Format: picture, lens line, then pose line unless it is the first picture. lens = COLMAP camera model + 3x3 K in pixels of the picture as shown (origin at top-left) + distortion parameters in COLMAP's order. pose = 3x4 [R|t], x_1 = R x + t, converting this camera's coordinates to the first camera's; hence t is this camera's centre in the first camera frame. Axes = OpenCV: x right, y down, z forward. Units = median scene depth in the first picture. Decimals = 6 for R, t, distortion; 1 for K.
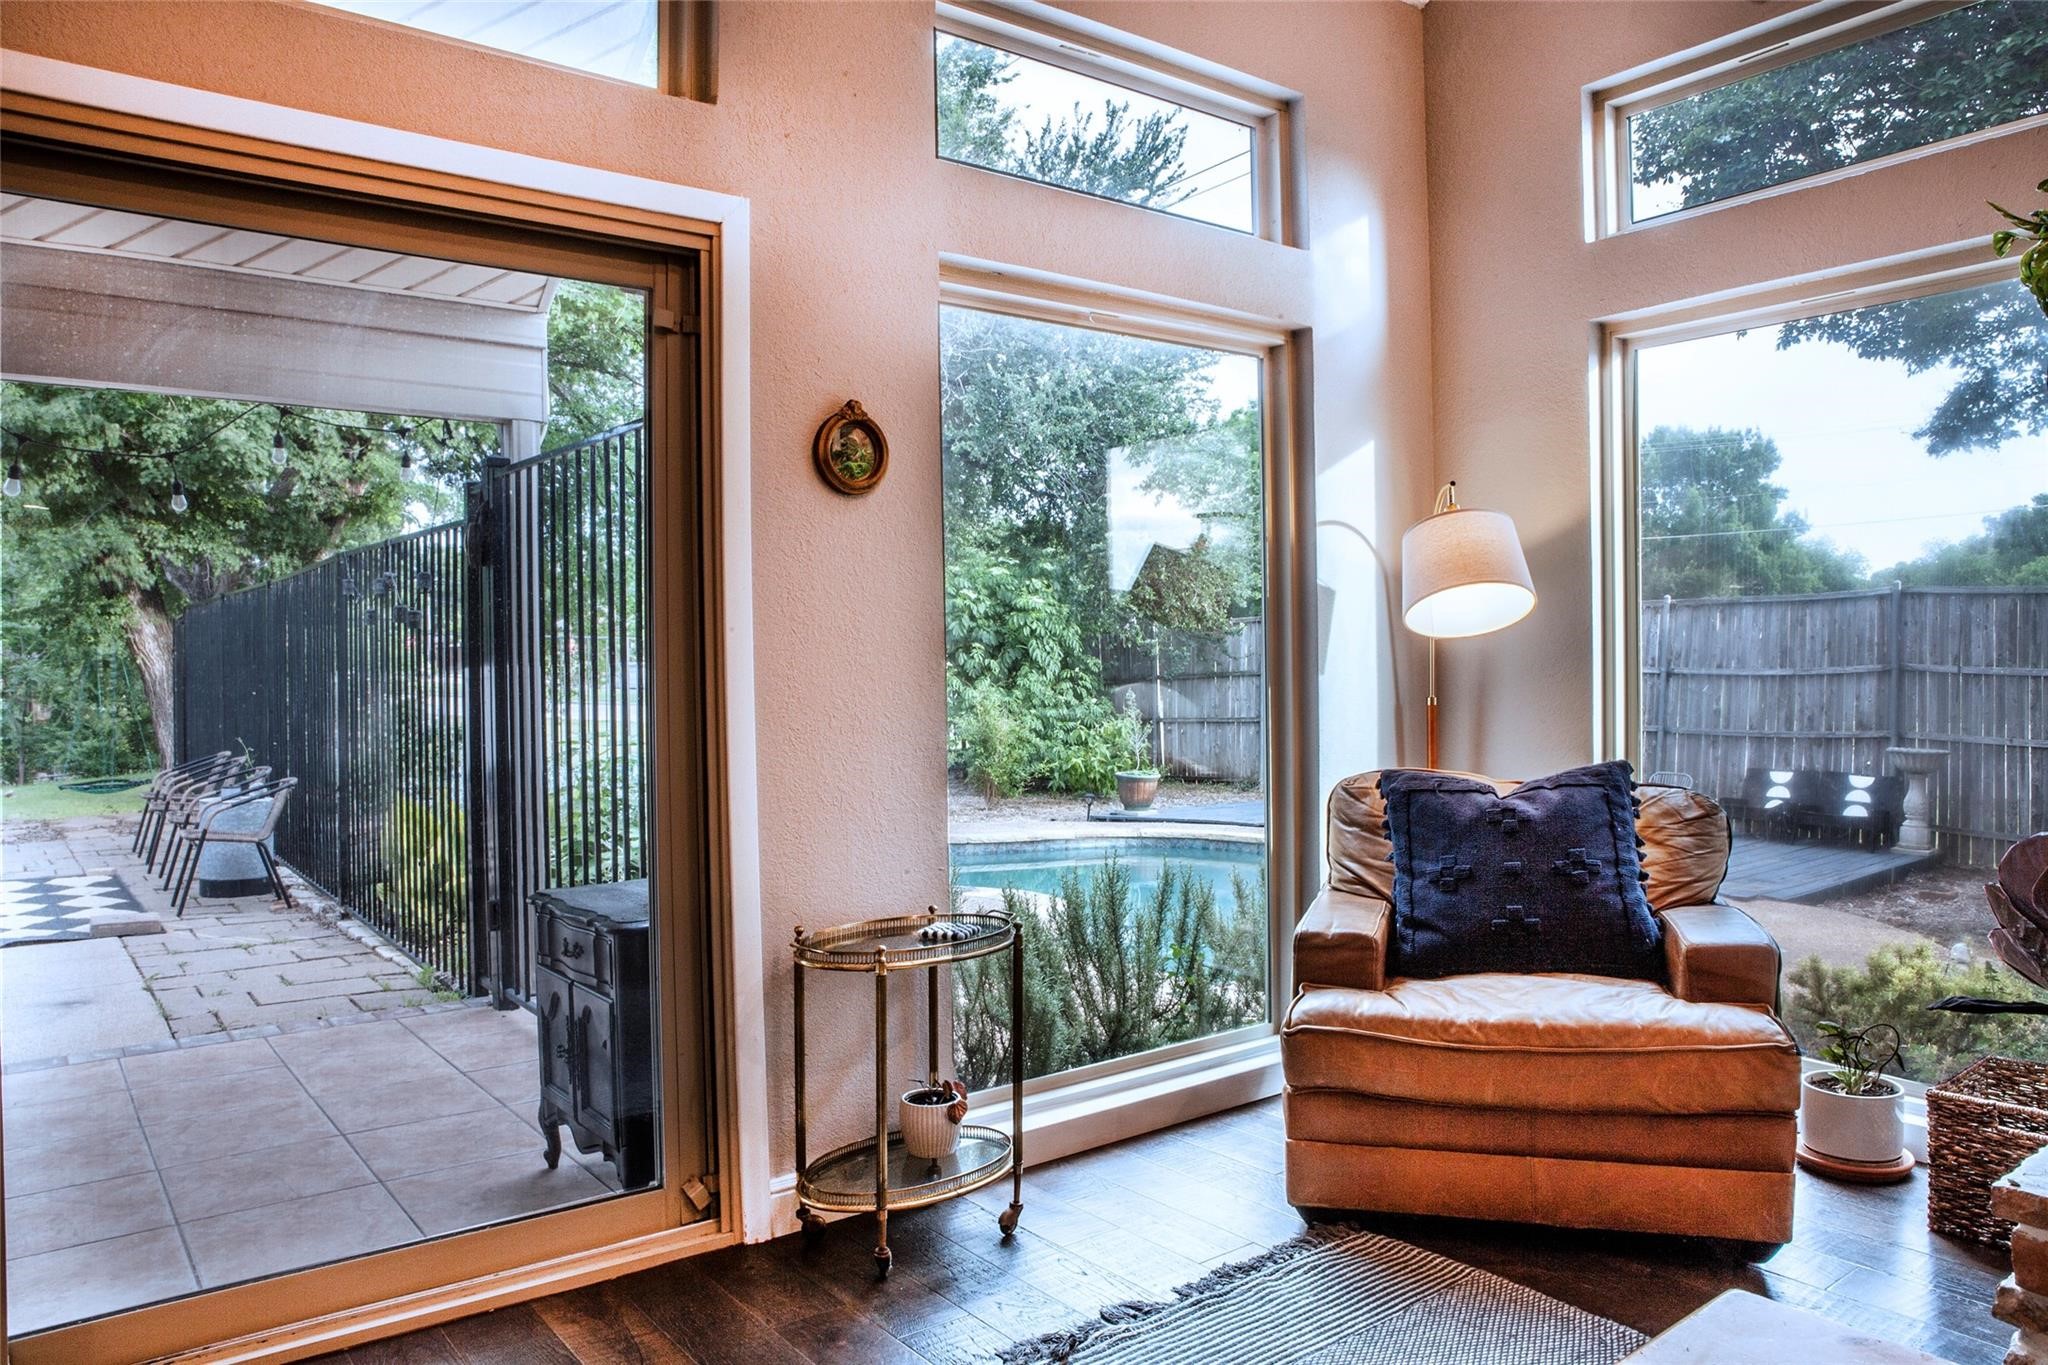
lens RADIAL K [[1396.9, 0, 1024.0], [0, 1396.9, 682.5], [0, 0, 1]] dist [-0.101936, 0.063396]
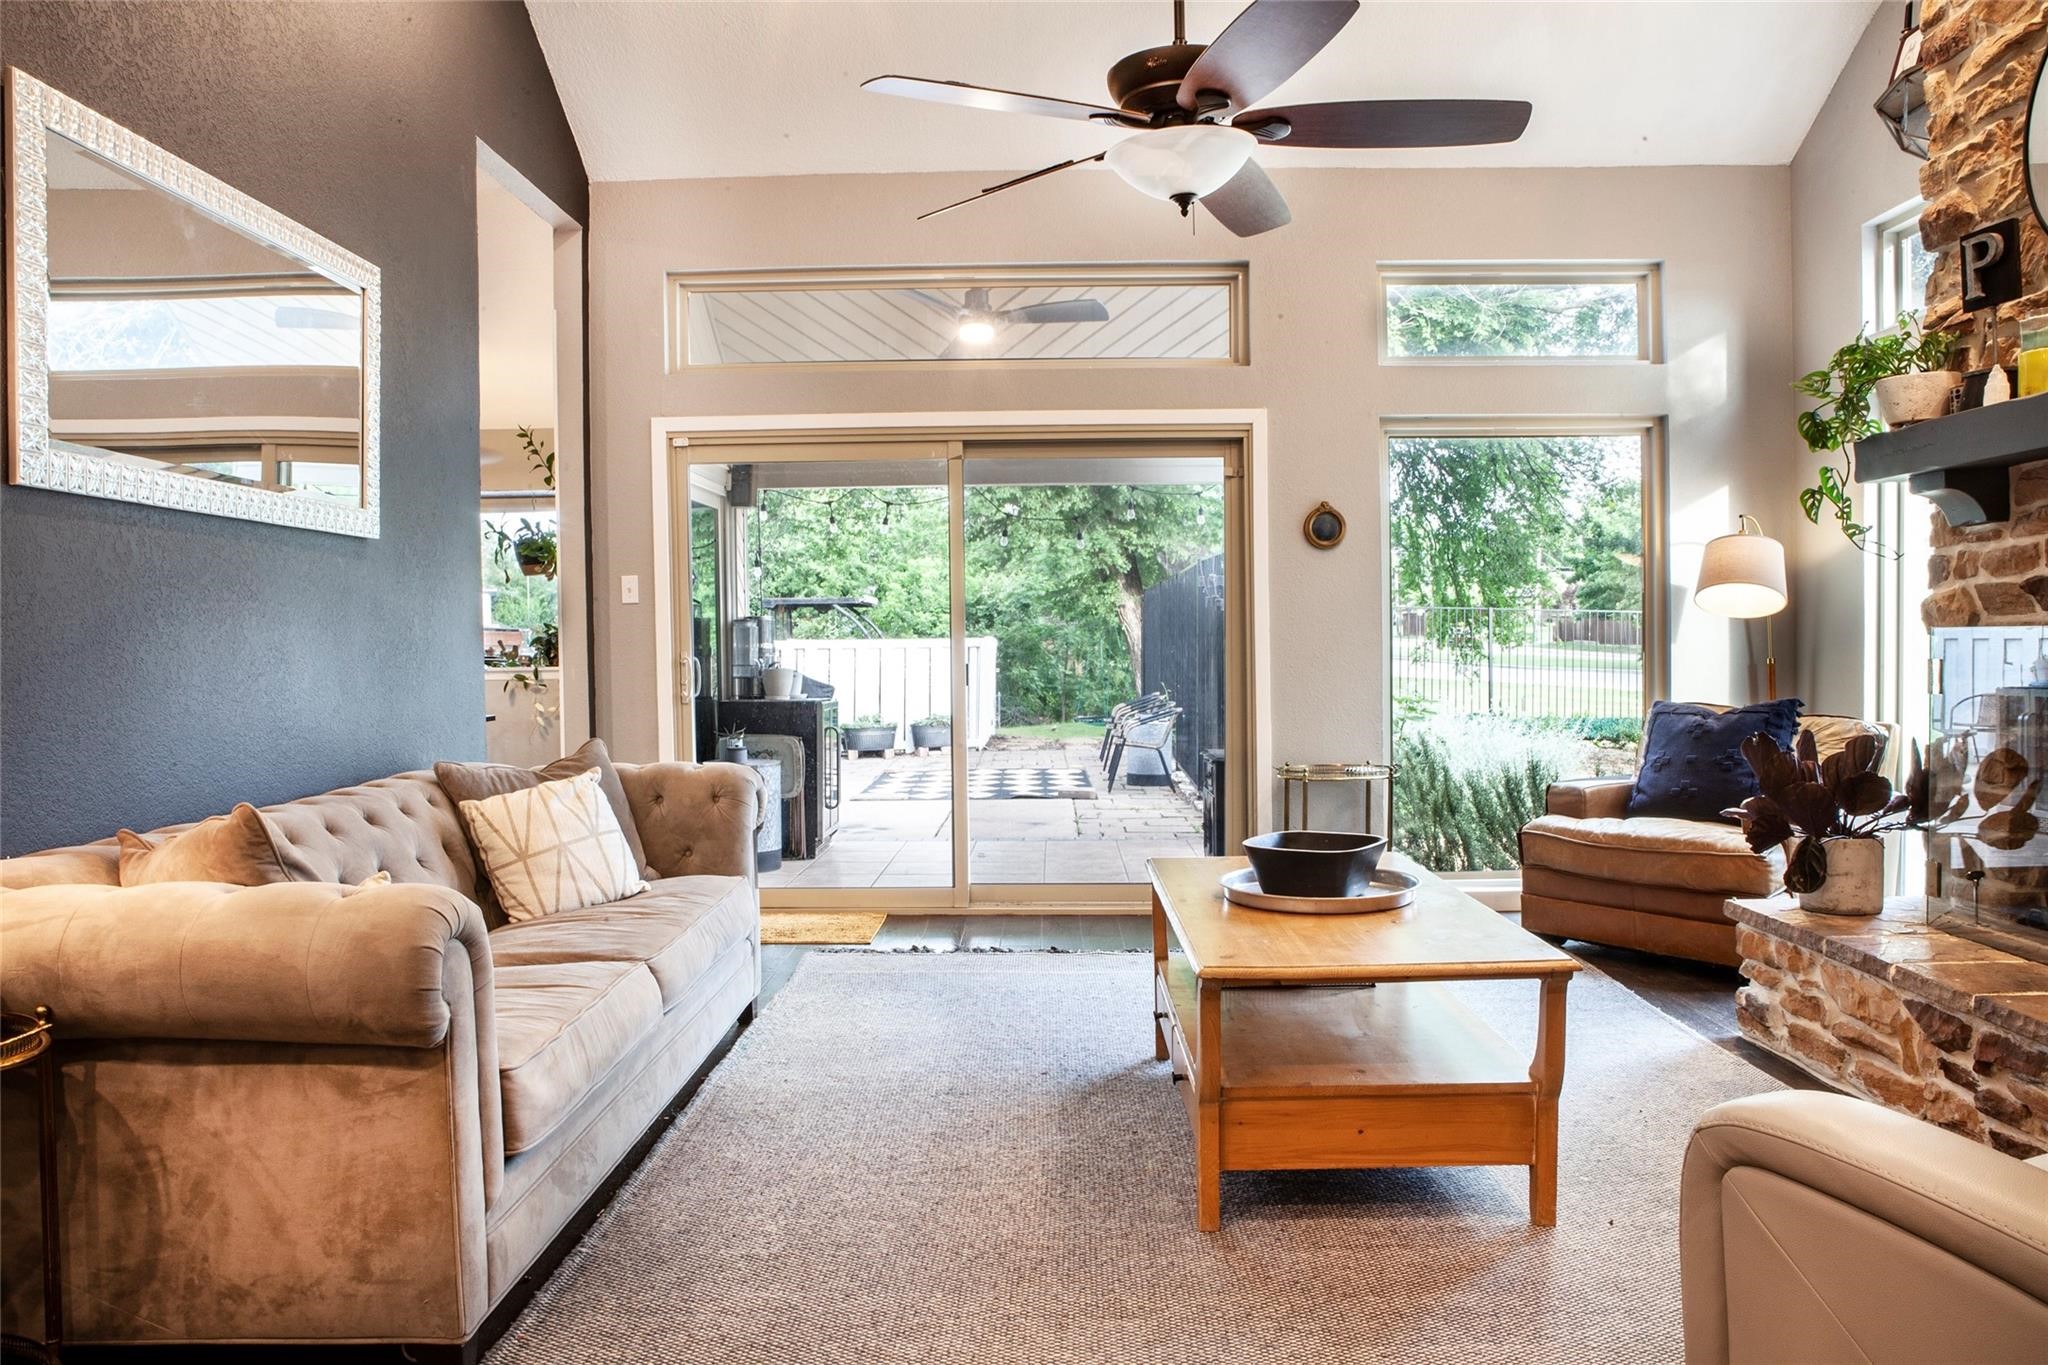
lens RADIAL K [[1396.9, 0, 1024.0], [0, 1396.9, 682.5], [0, 0, 1]] dist [-0.101936, 0.063396]
pose [[0.778773, 0.022118, -0.626916, 0.605803], [-0.006043, 0.999596, 0.027759, 0.001694], [0.627277, -0.017829, 0.778592, -0.623394]]
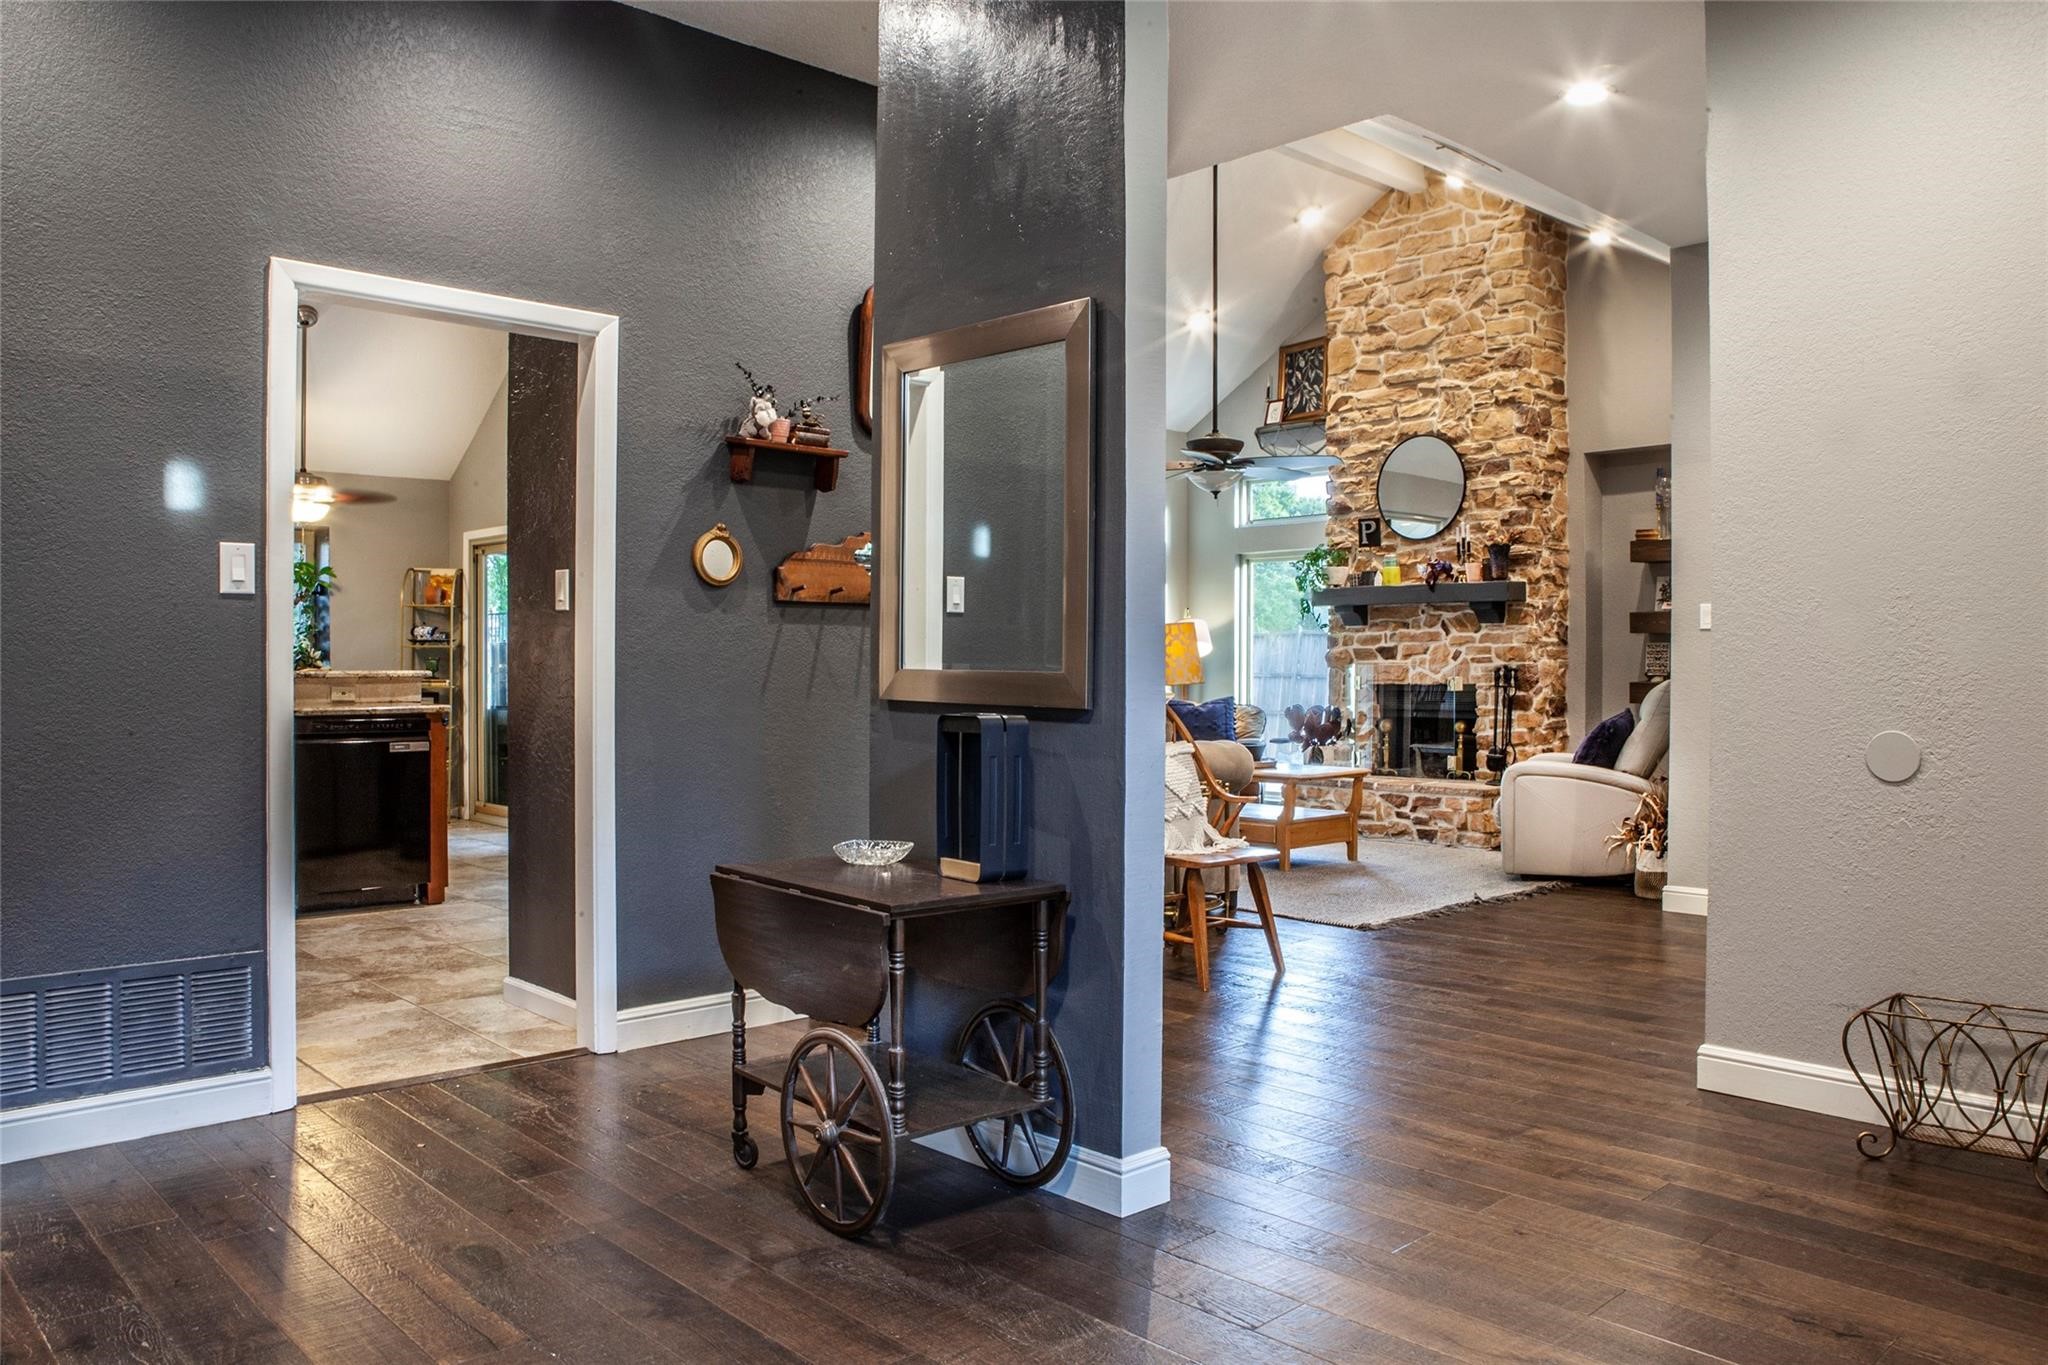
lens RADIAL K [[1563.8, 0, 1024.1], [0, 1563.8, 642.4], [0, 0, 1]] dist [-0.043109, -0.000836]
pose [[0.995527, 0.013811, 0.093467, -0.355473], [-0.011167, 0.999524, -0.028758, 0.033867], [-0.093820, 0.027586, 0.995207, -2.294039]]
